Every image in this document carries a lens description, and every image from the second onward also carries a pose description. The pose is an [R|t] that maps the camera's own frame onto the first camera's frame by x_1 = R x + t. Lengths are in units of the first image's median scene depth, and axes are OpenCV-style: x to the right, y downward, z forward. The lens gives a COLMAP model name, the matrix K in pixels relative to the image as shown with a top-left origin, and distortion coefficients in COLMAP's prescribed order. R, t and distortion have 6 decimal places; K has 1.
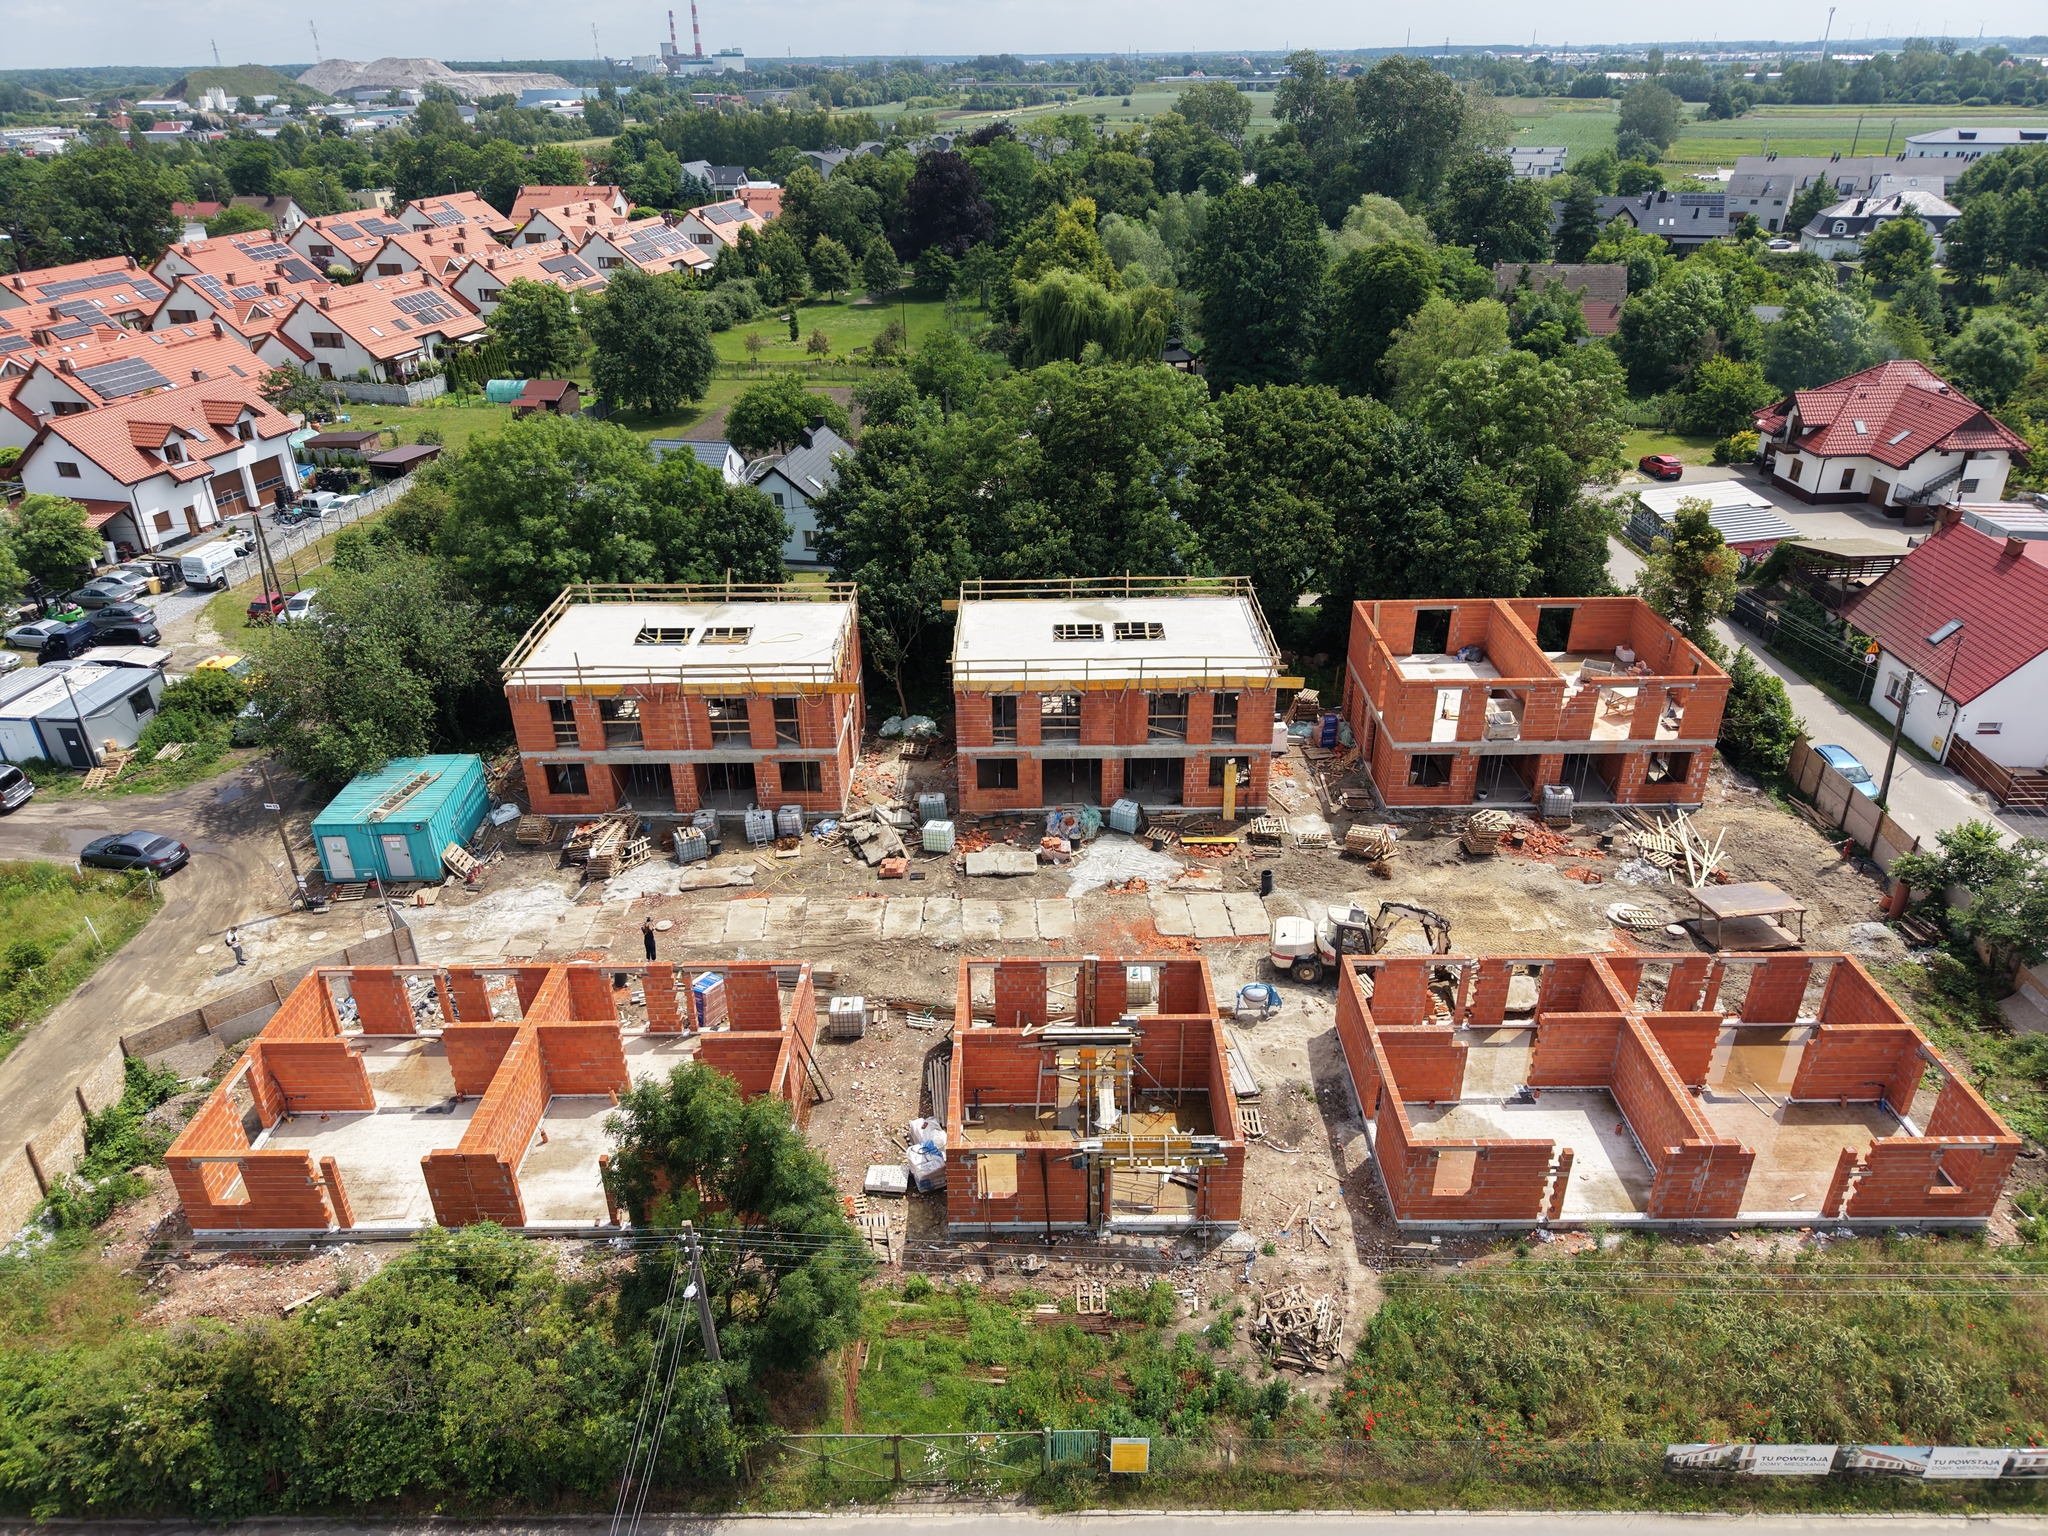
lens RADIAL K [[1372.0, 0, 1021.0], [0, 1372.0, 769.5], [0, 0, 1]] dist [0.015506, -0.013576]
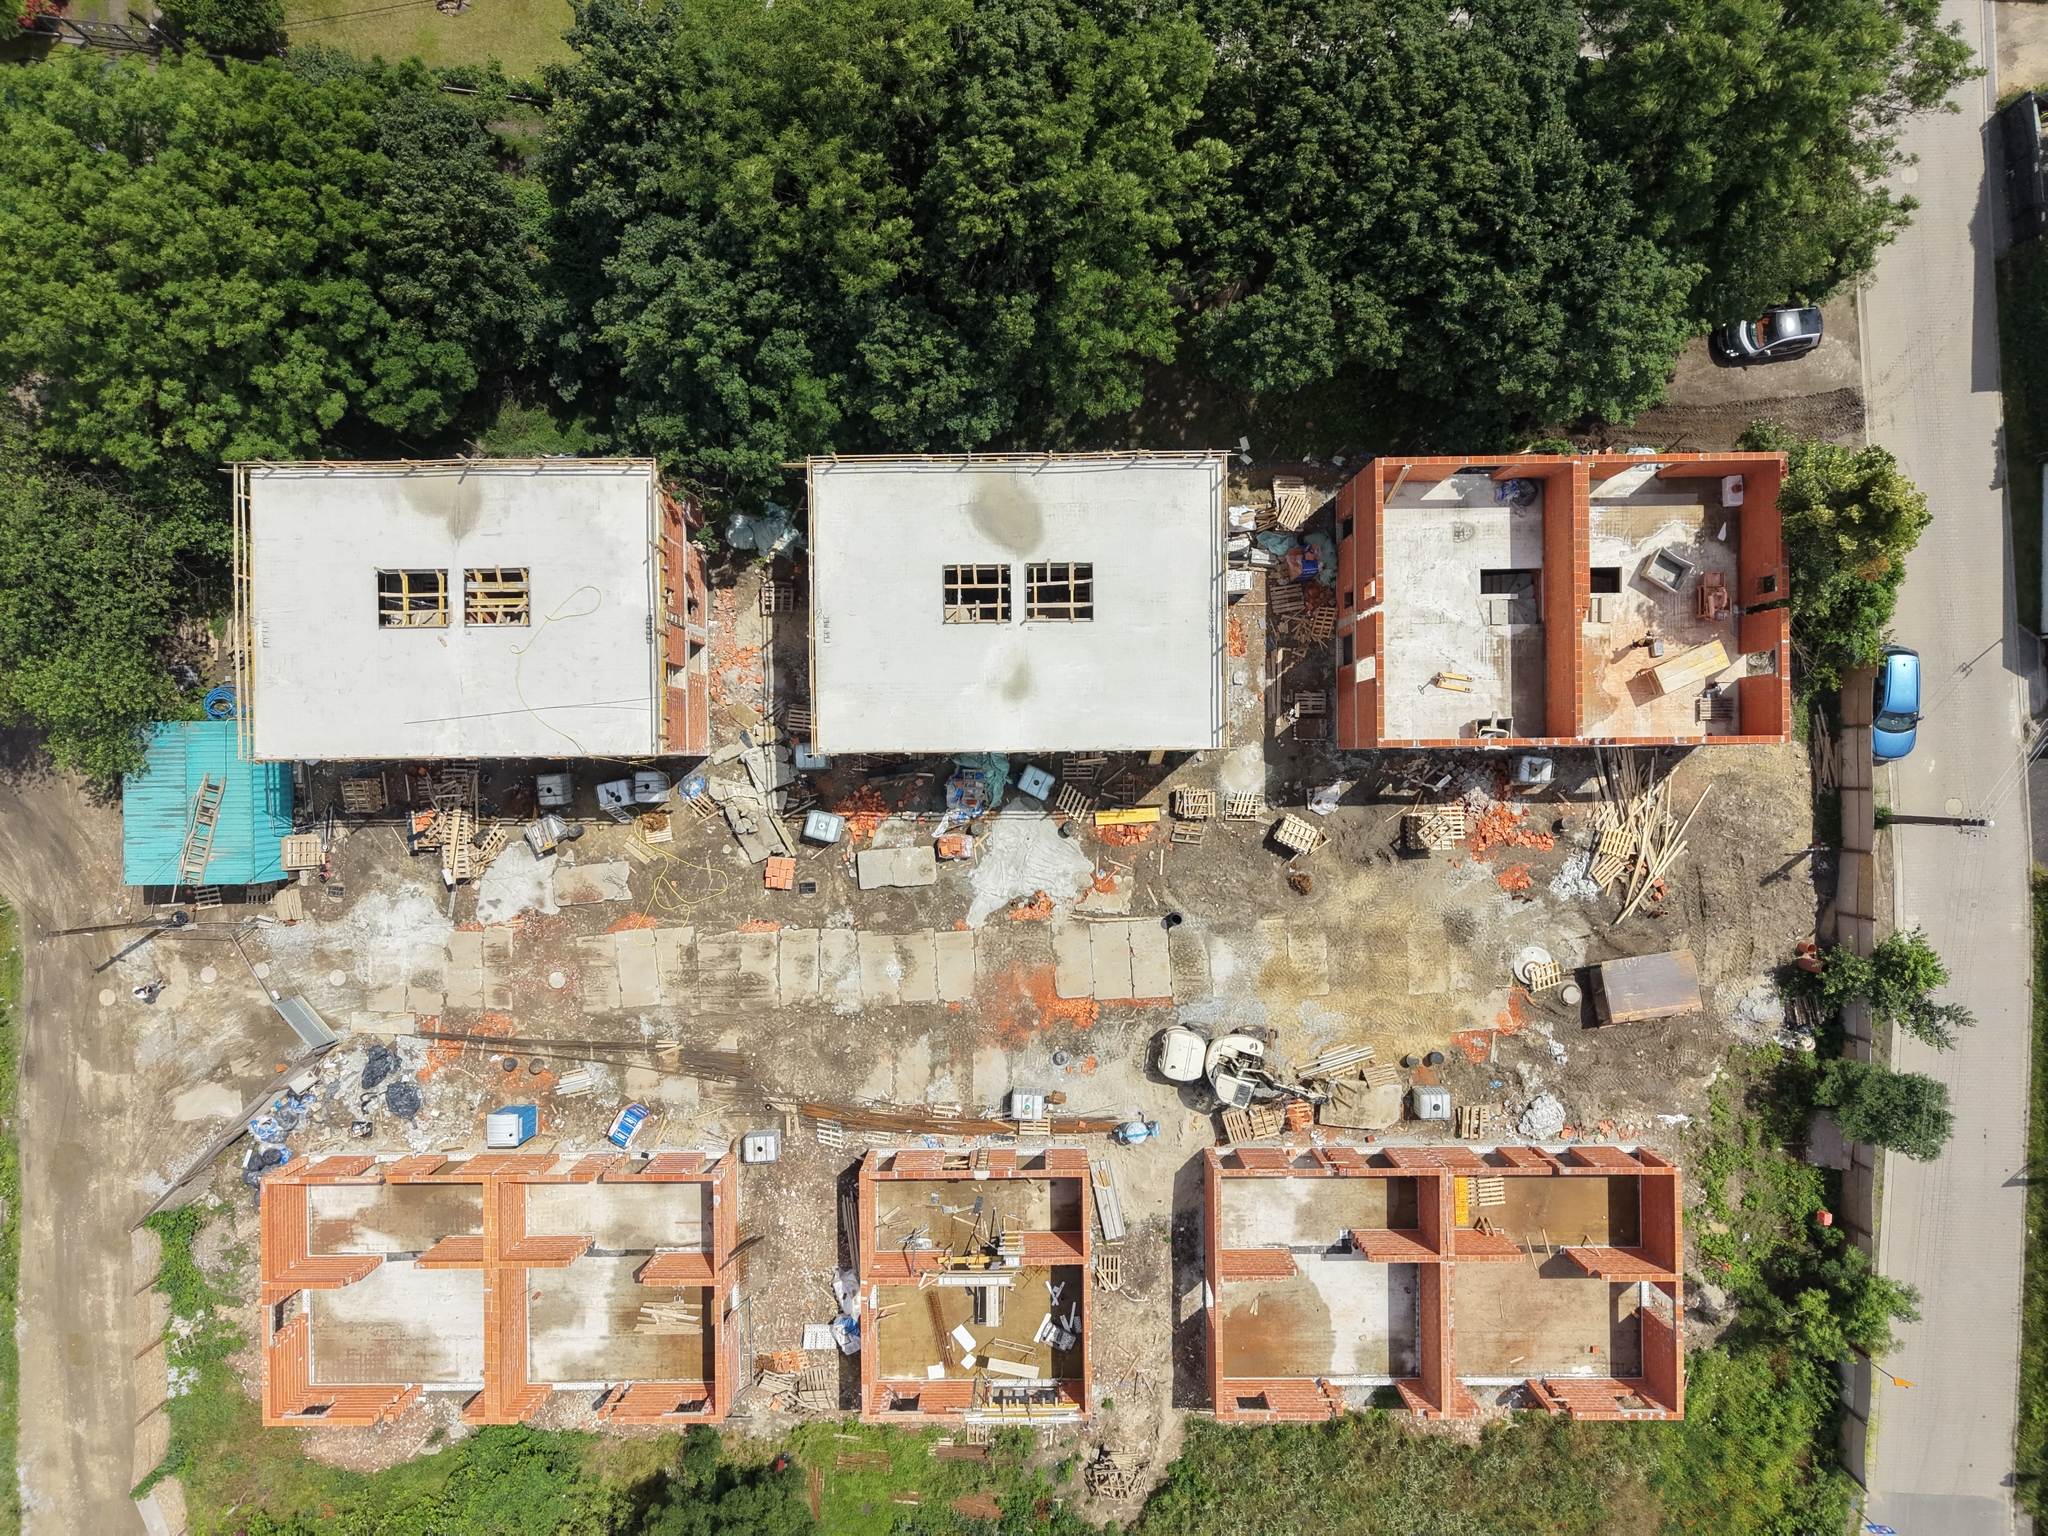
lens RADIAL K [[1372.0, 0, 1021.0], [0, 1372.0, 769.5], [0, 0, 1]] dist [0.015506, -0.013576]
pose [[0.999843, -0.016323, 0.006826, 0.058182], [0.001447, 0.459955, 0.887941, -0.702918], [-0.017633, -0.887792, 0.459907, 0.570280]]
